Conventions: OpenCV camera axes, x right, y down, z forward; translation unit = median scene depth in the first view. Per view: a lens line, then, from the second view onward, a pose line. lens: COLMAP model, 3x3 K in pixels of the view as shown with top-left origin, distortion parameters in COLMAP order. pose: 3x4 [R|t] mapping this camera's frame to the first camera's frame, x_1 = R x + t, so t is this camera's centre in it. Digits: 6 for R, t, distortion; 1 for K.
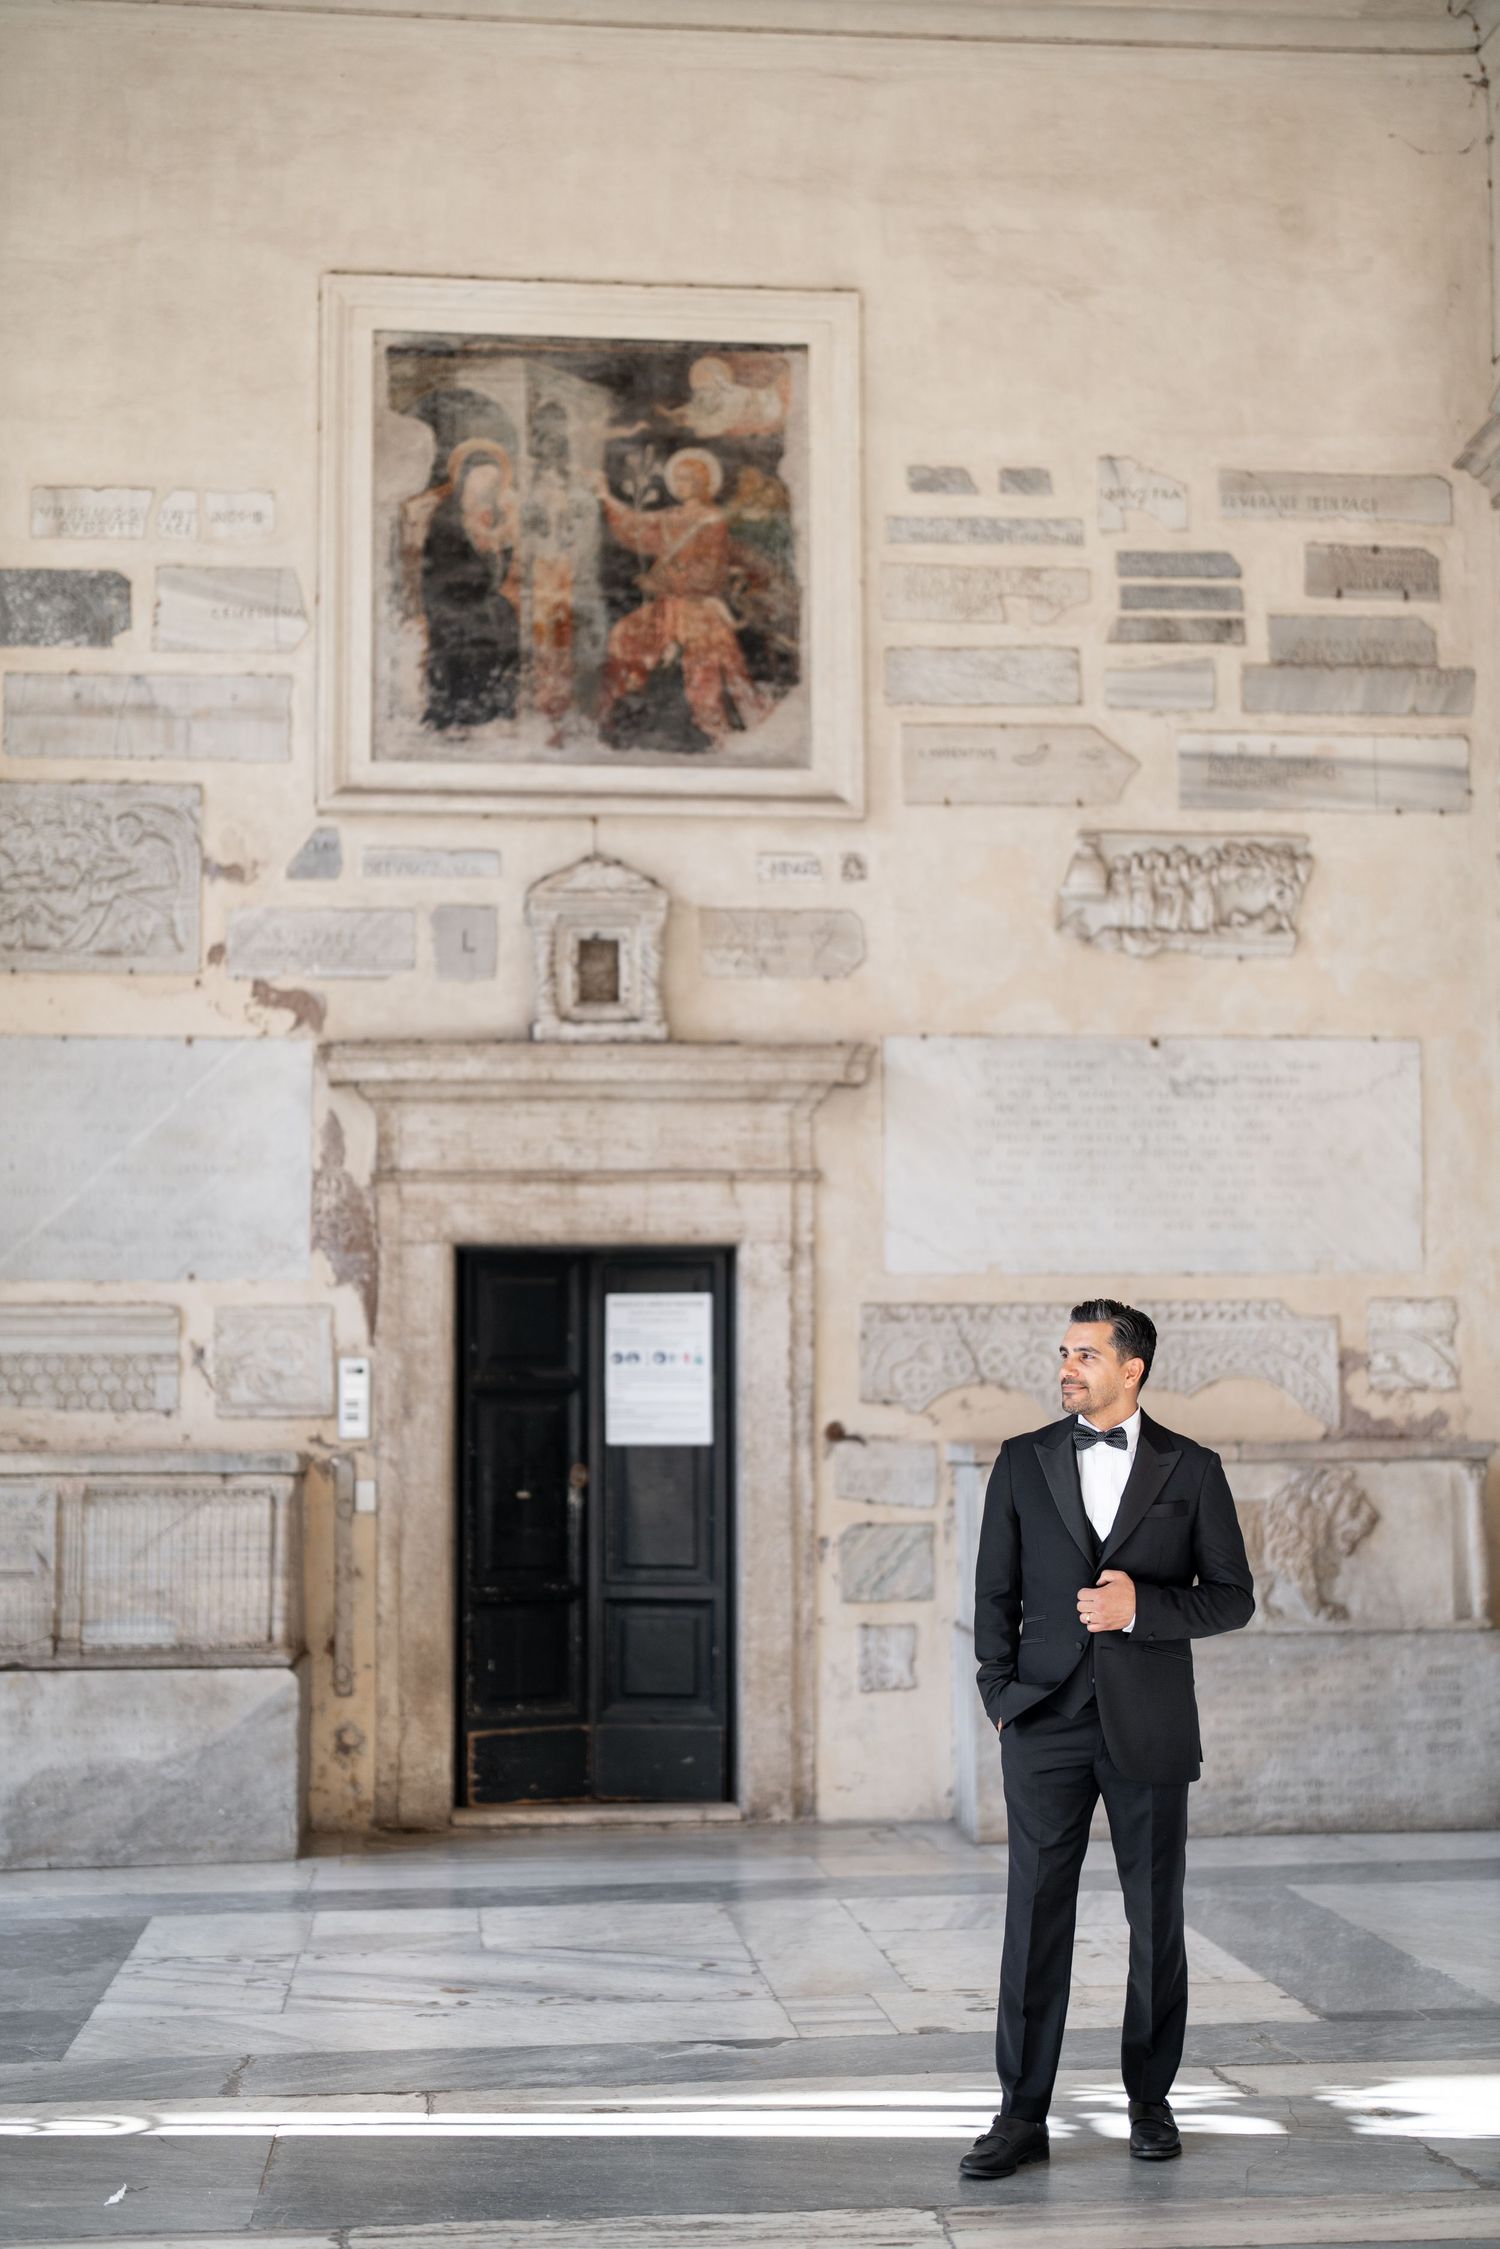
lens RADIAL K [[3150.8, 0, 750.0], [0, 3150.8, 1124.5], [0, 0, 1]] dist [-0.008561, 0.272744]
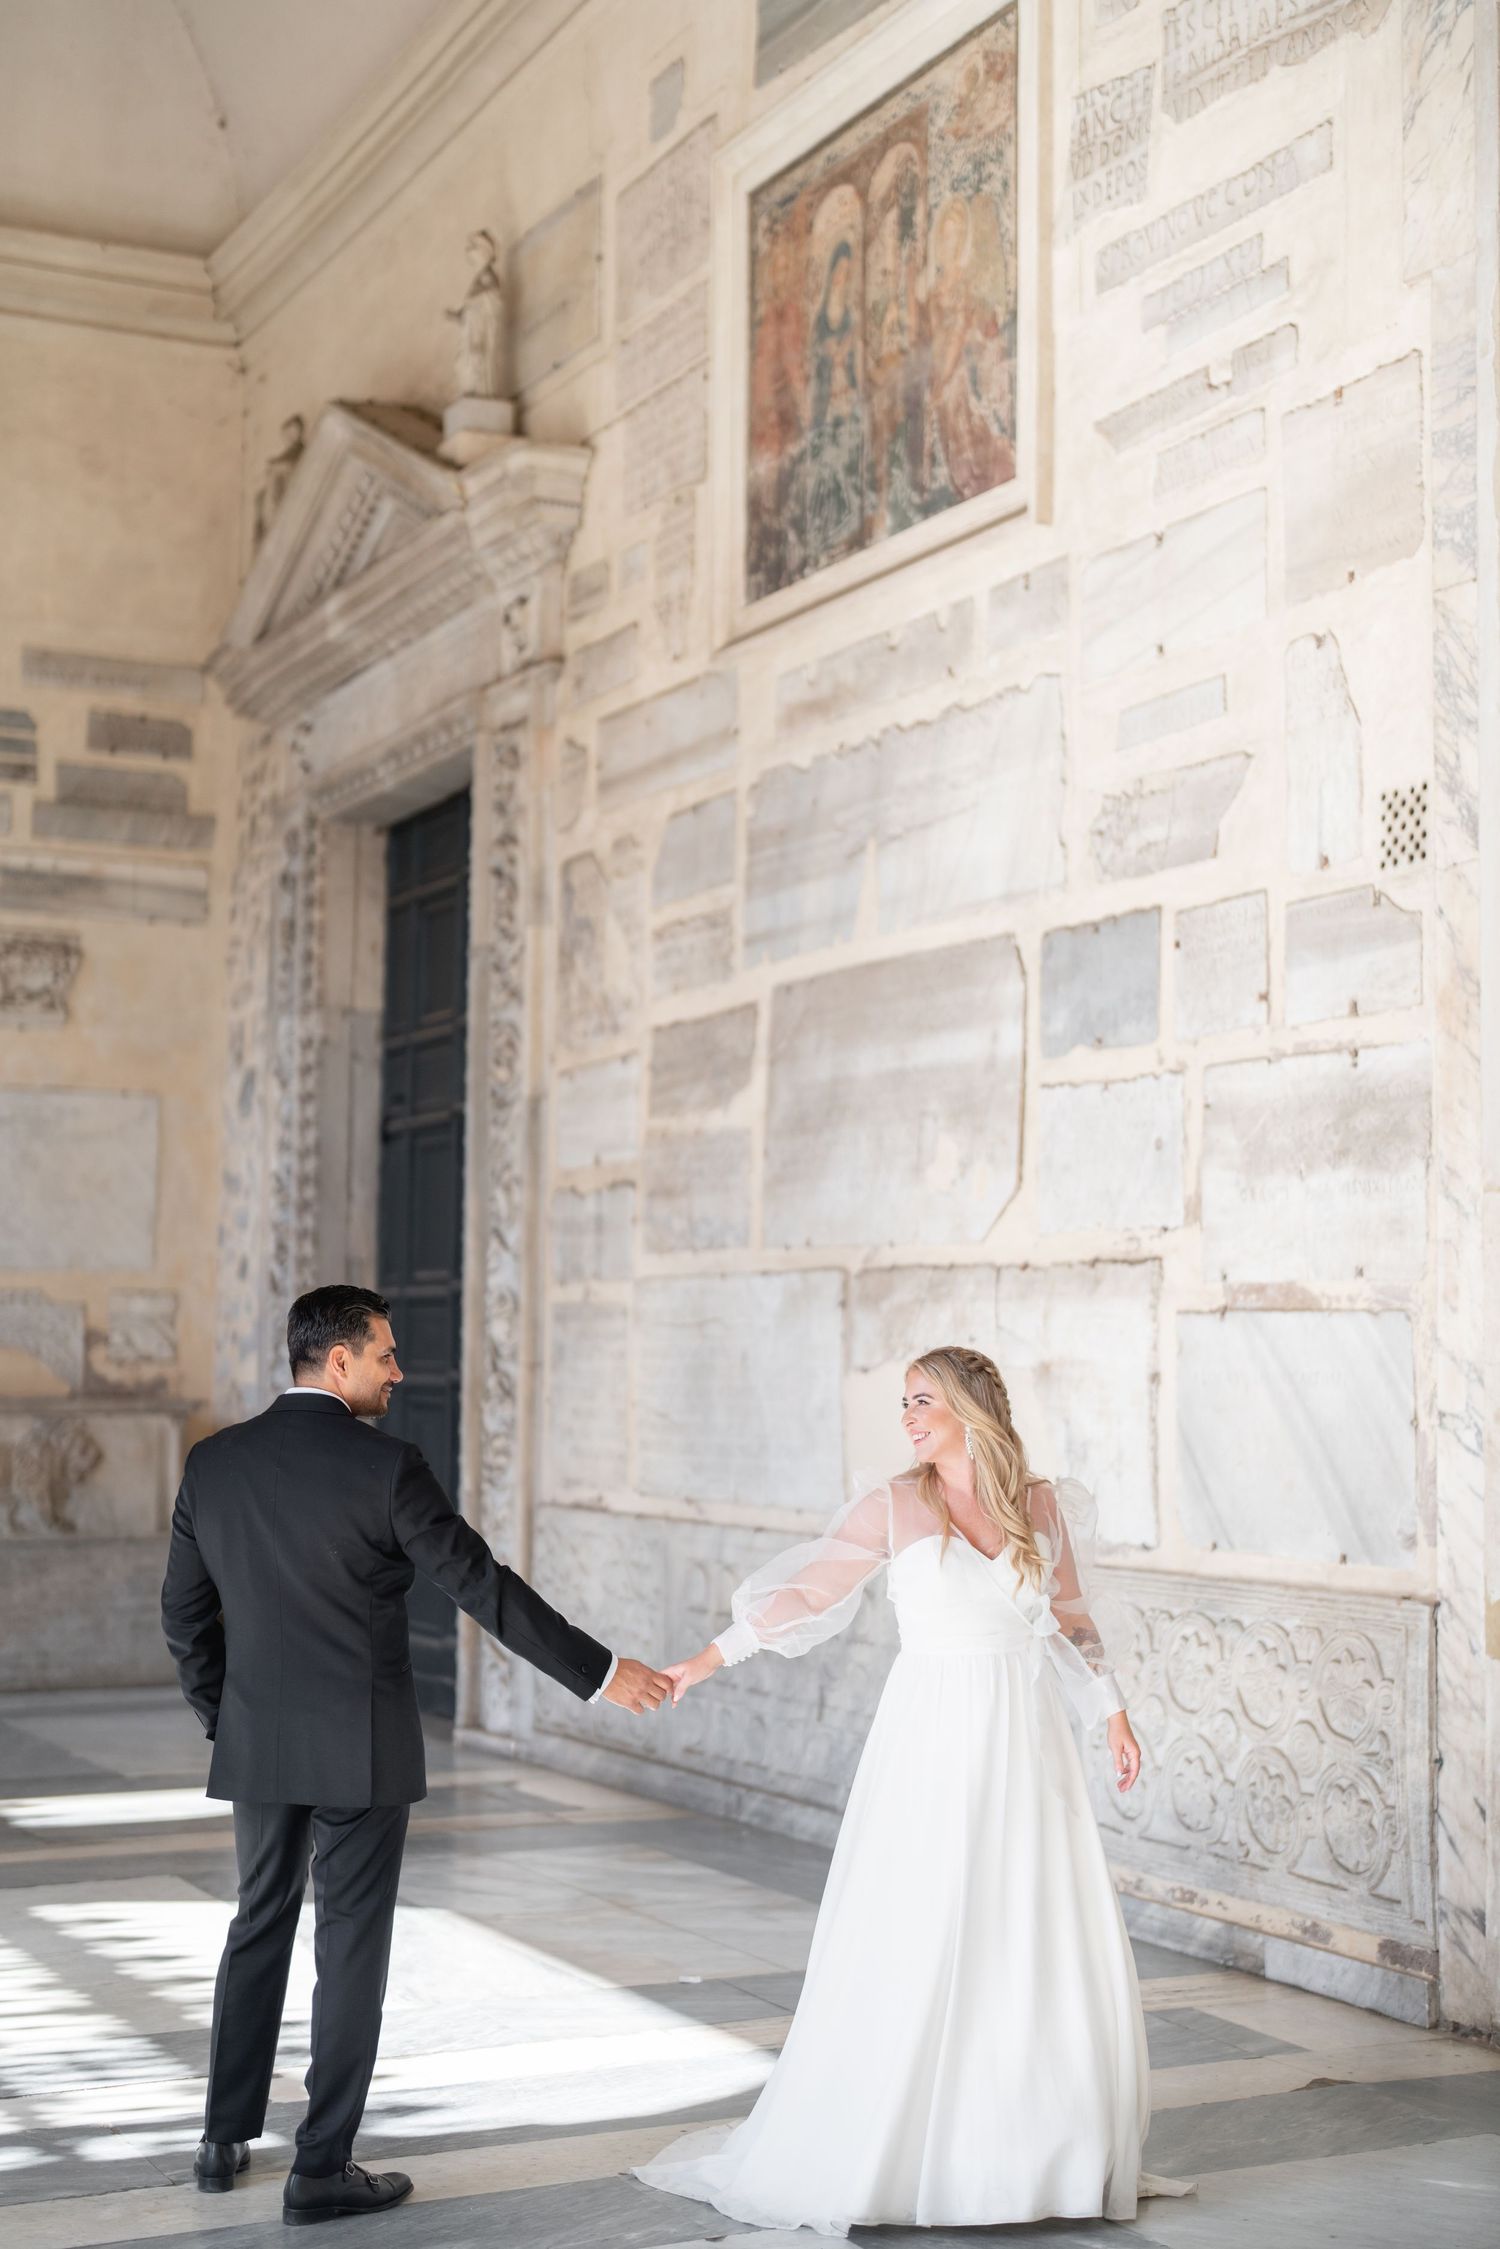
lens RADIAL K [[3272.9, 0, 936.8], [0, 3272.9, 1149.6], [0, 0, 1]] dist [-0.008893, 0.053958]
pose [[0.926690, 0.038766, 0.373823, 0.003319], [-0.048001, 0.998728, 0.015423, -0.041382], [-0.372749, -0.032236, 0.927372, -0.393367]]
